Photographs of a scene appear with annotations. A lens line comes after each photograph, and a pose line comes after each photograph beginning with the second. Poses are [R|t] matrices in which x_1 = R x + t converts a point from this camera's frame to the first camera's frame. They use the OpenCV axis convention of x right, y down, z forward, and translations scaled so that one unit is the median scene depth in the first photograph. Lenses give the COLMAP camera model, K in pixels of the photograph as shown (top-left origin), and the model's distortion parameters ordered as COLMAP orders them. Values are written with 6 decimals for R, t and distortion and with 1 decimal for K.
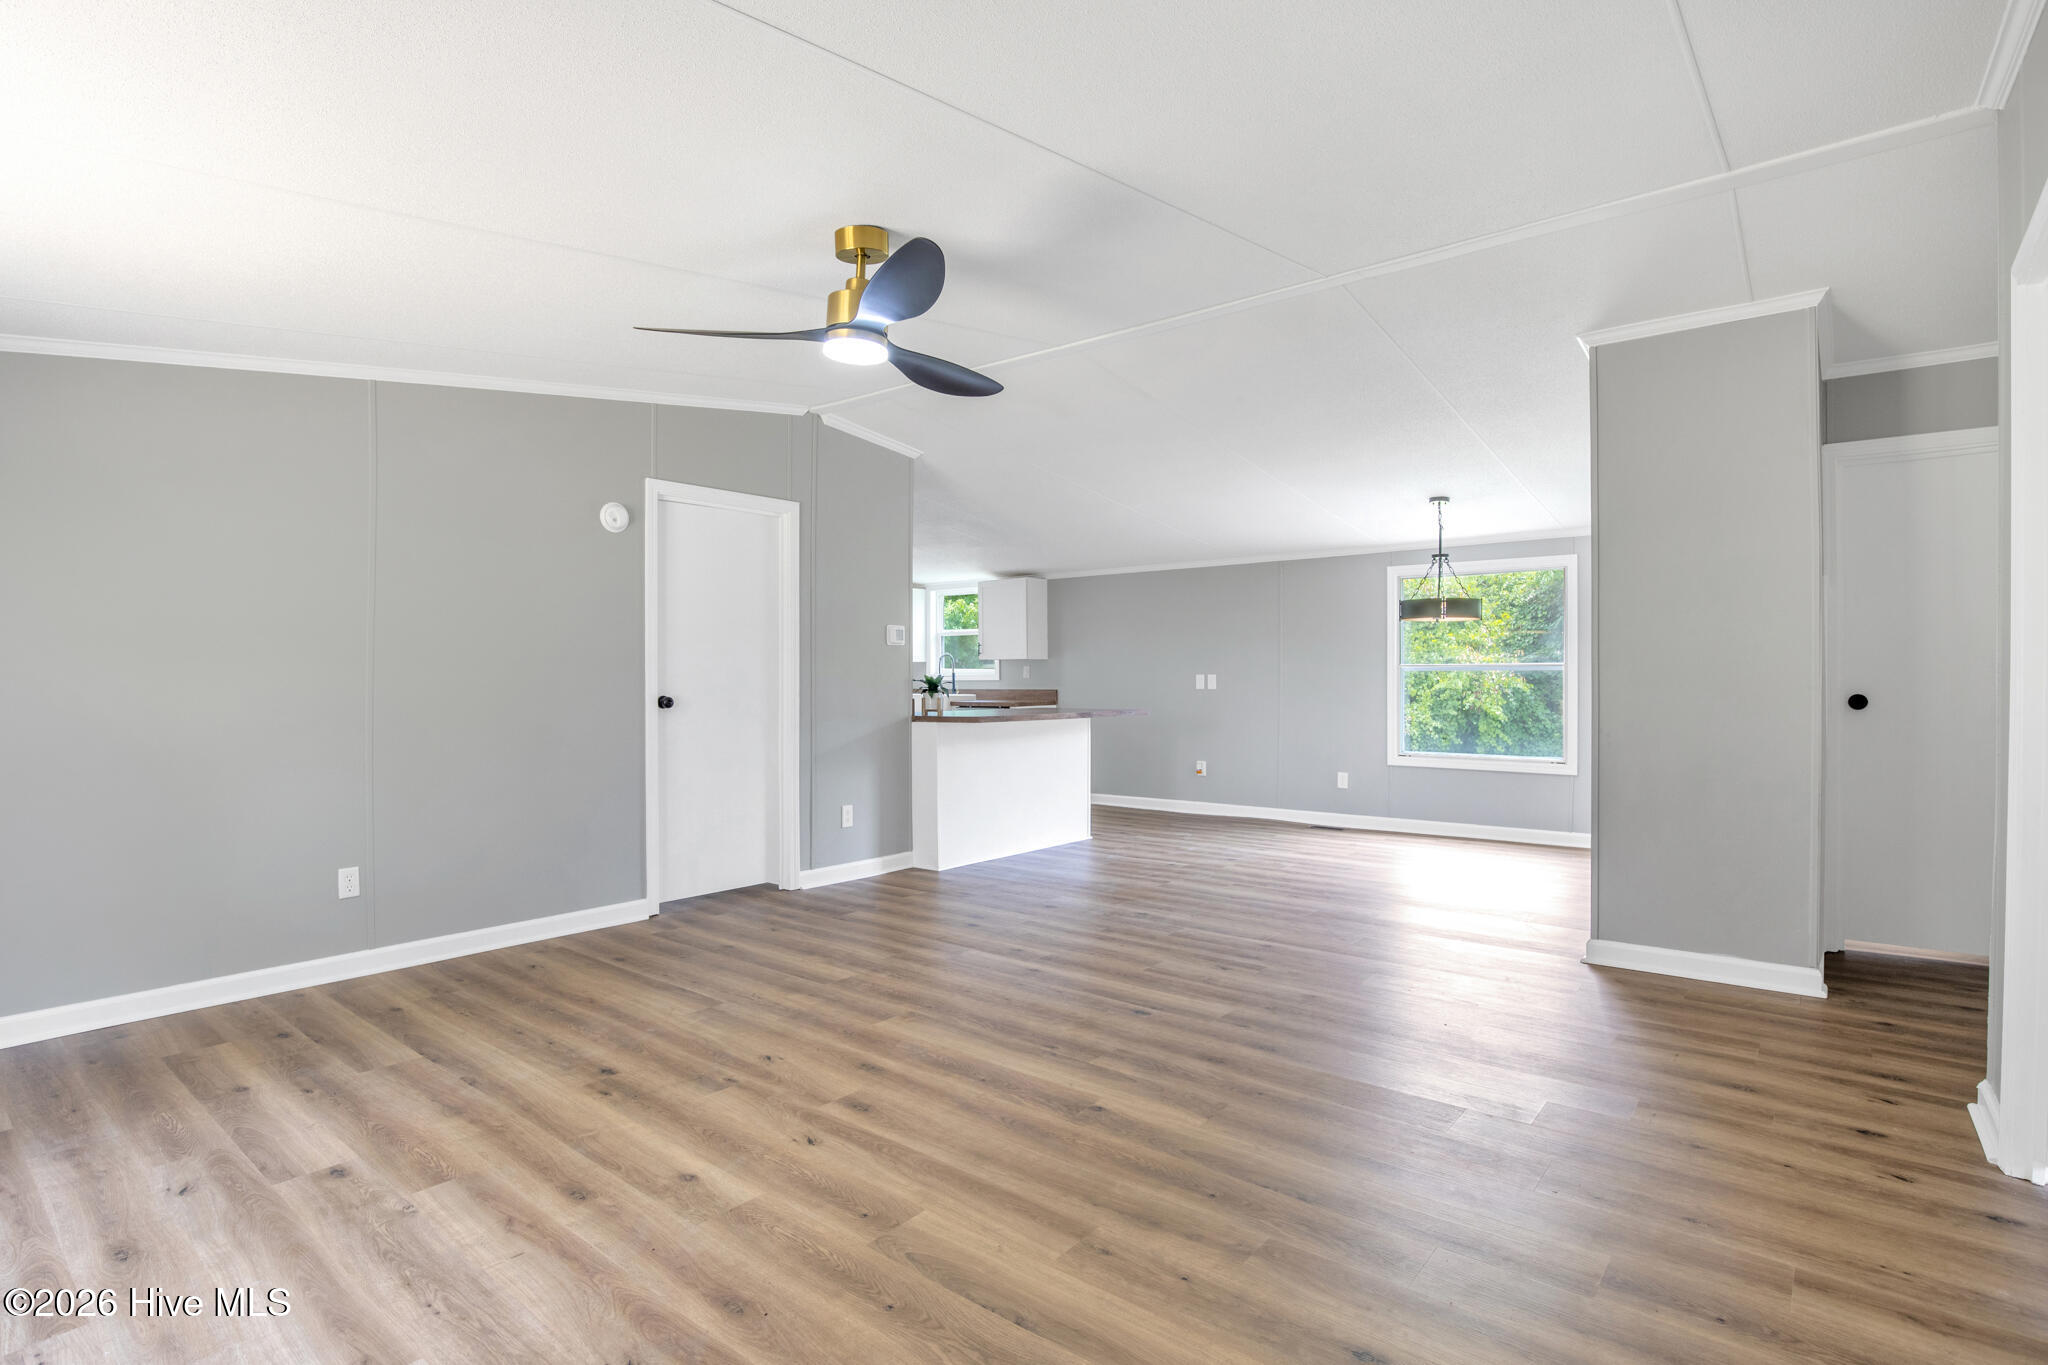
lens RADIAL K [[998.1, 0, 1019.7], [0, 998.1, 687.9], [0, 0, 1]] dist [-0.031741, 0.005372]
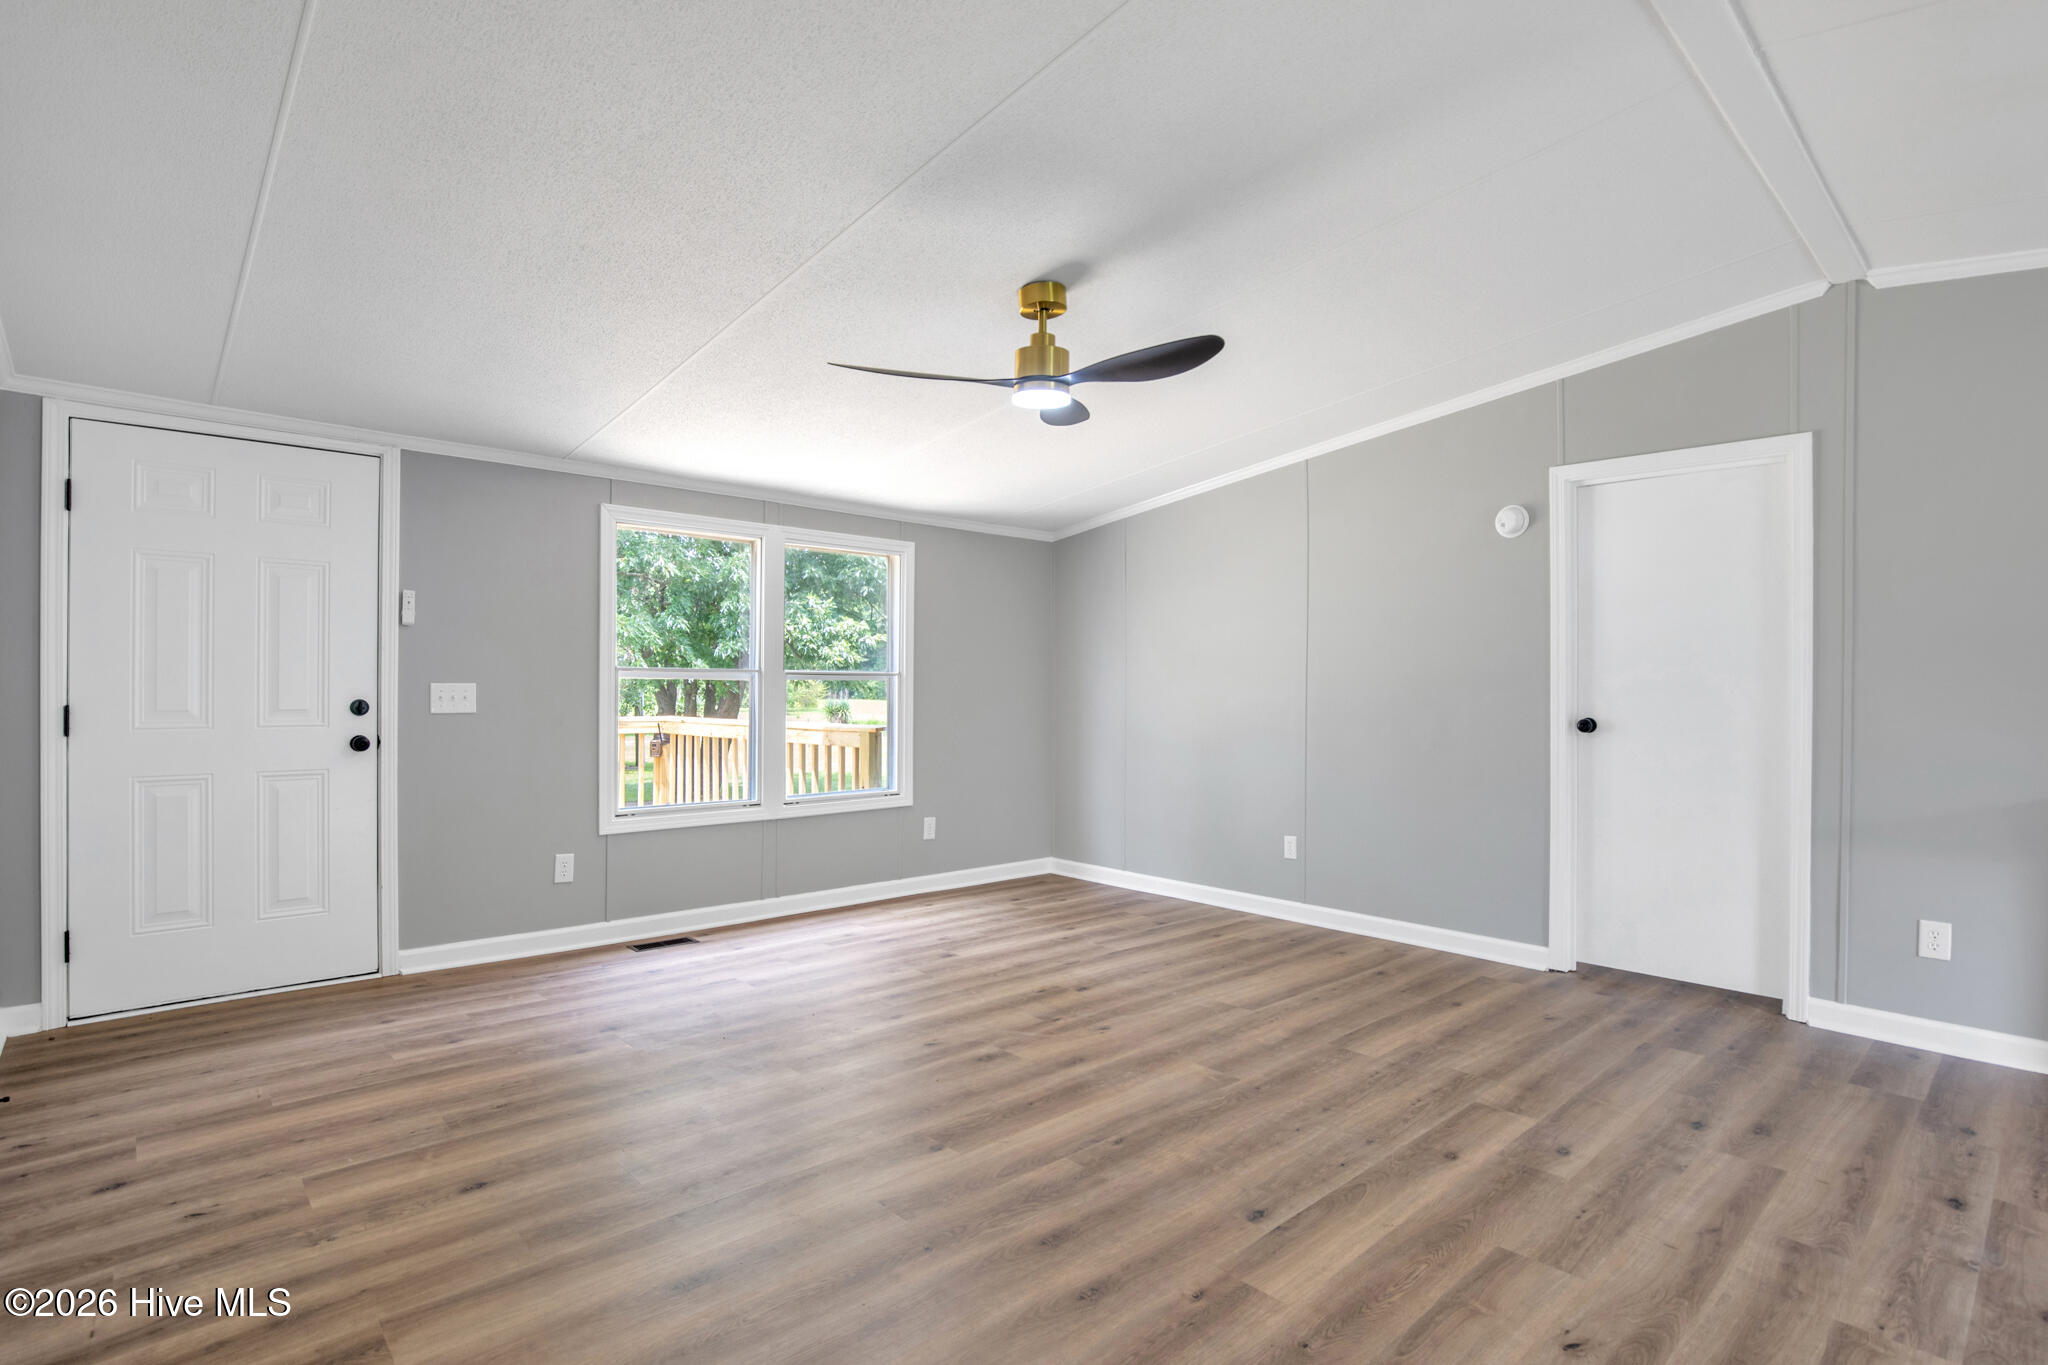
lens RADIAL K [[998.1, 0, 1019.7], [0, 998.1, 681.3], [0, 0, 1]] dist [-0.031741, 0.005372]
pose [[-0.134472, -0.006770, -0.990894, 0.844386], [-0.021855, 0.999754, -0.003865, -0.014069], [0.990676, 0.021136, -0.134587, 1.005589]]
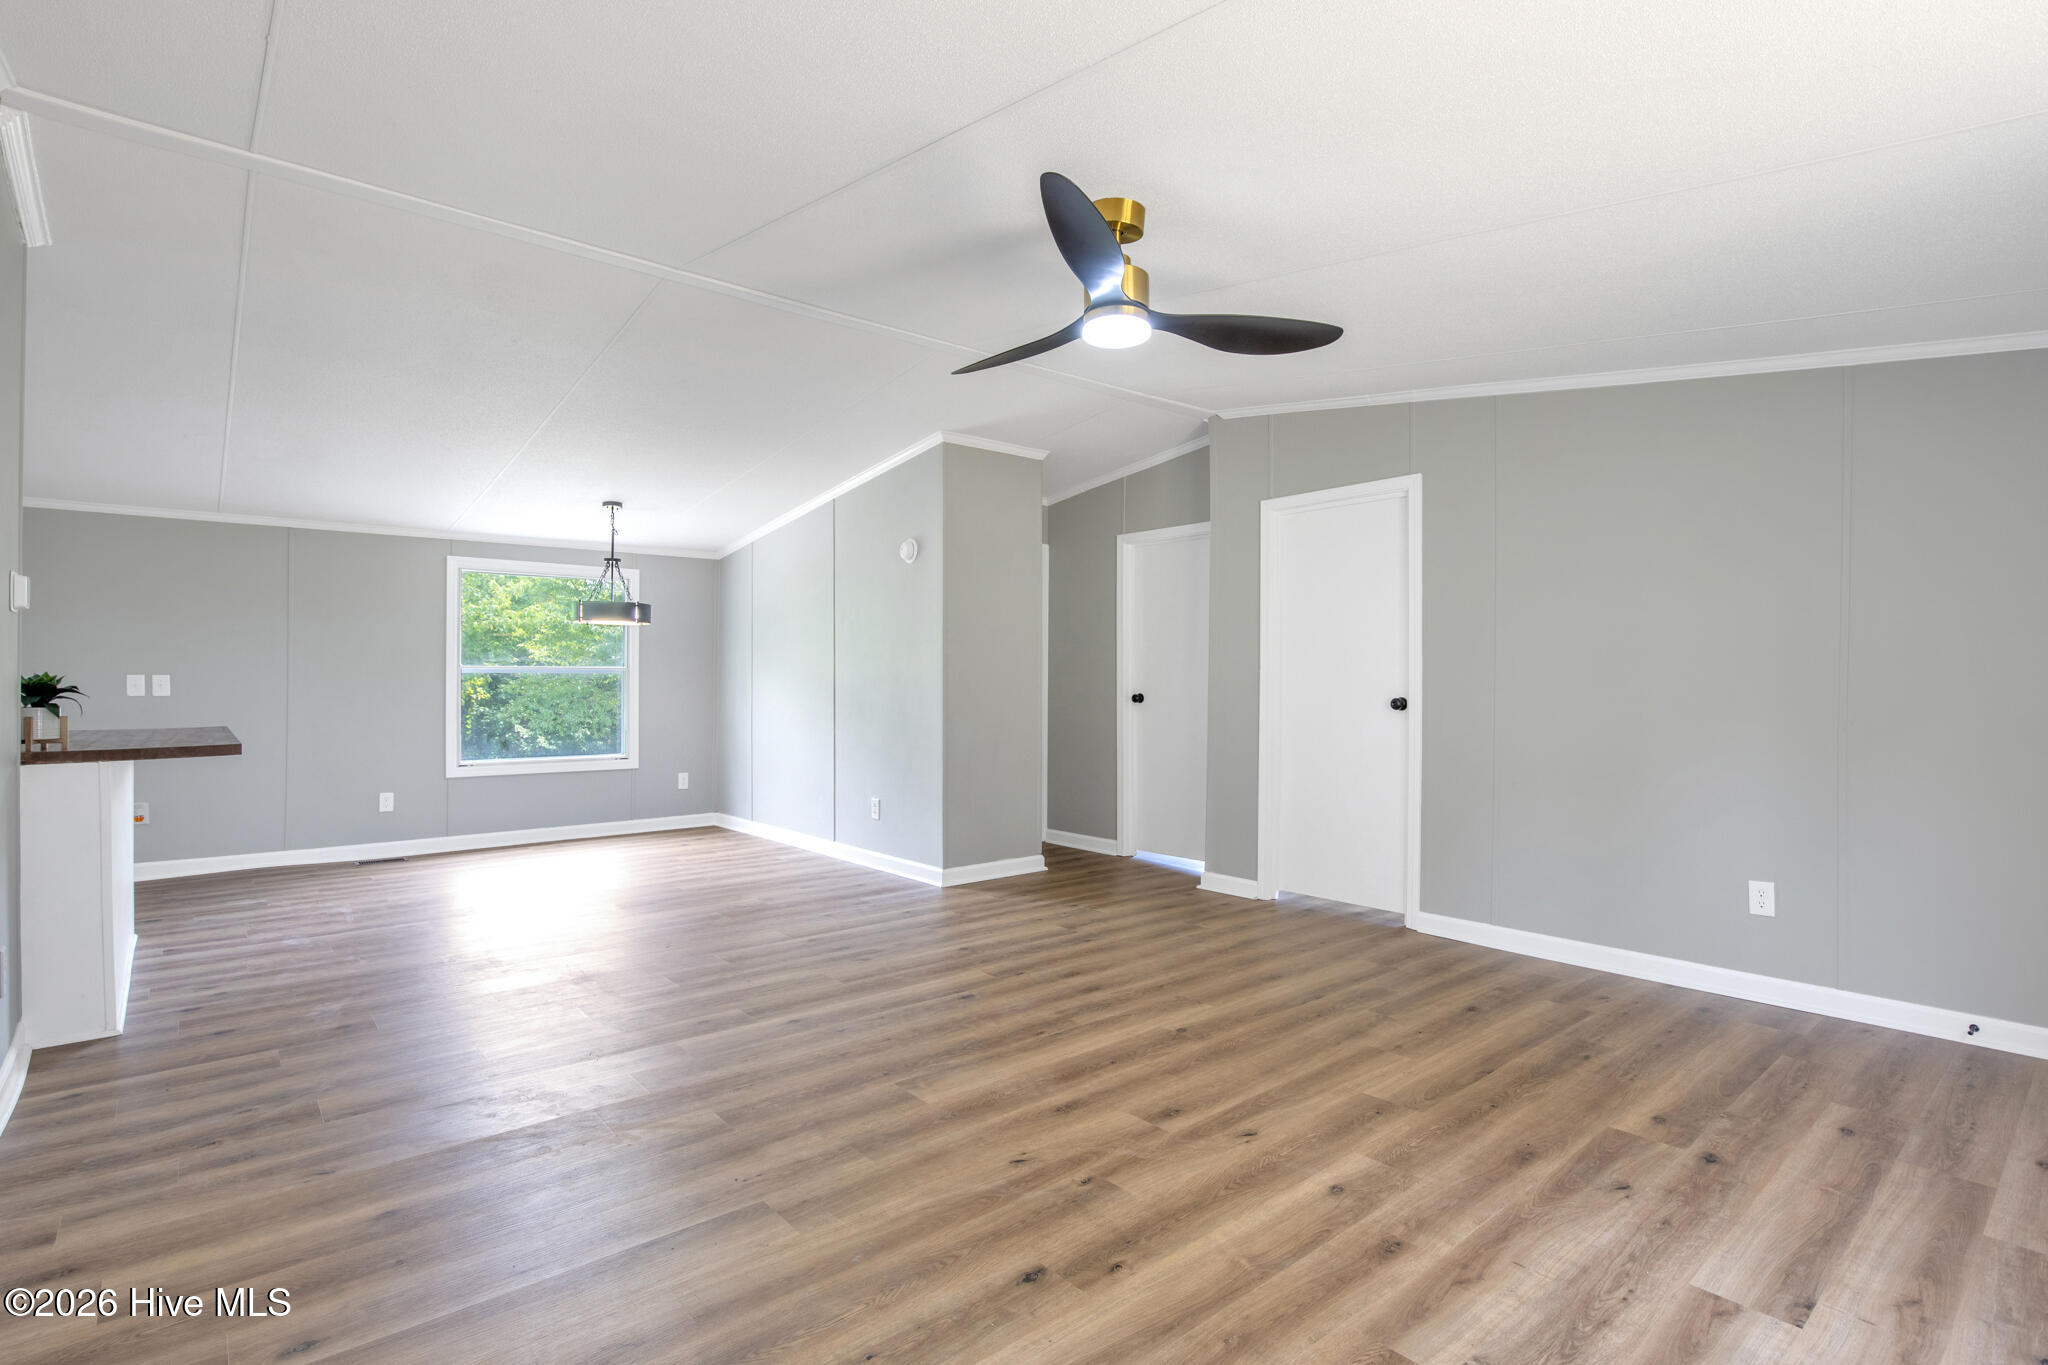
lens RADIAL K [[998.1, 0, 1007.8], [0, 998.1, 684.1], [0, 0, 1]] dist [-0.031741, 0.005372]
pose [[0.185707, -0.000973, 0.982605, -0.984807], [0.008456, 0.999964, -0.000608, -0.004945], [-0.982569, 0.008422, 0.185709, 0.823805]]
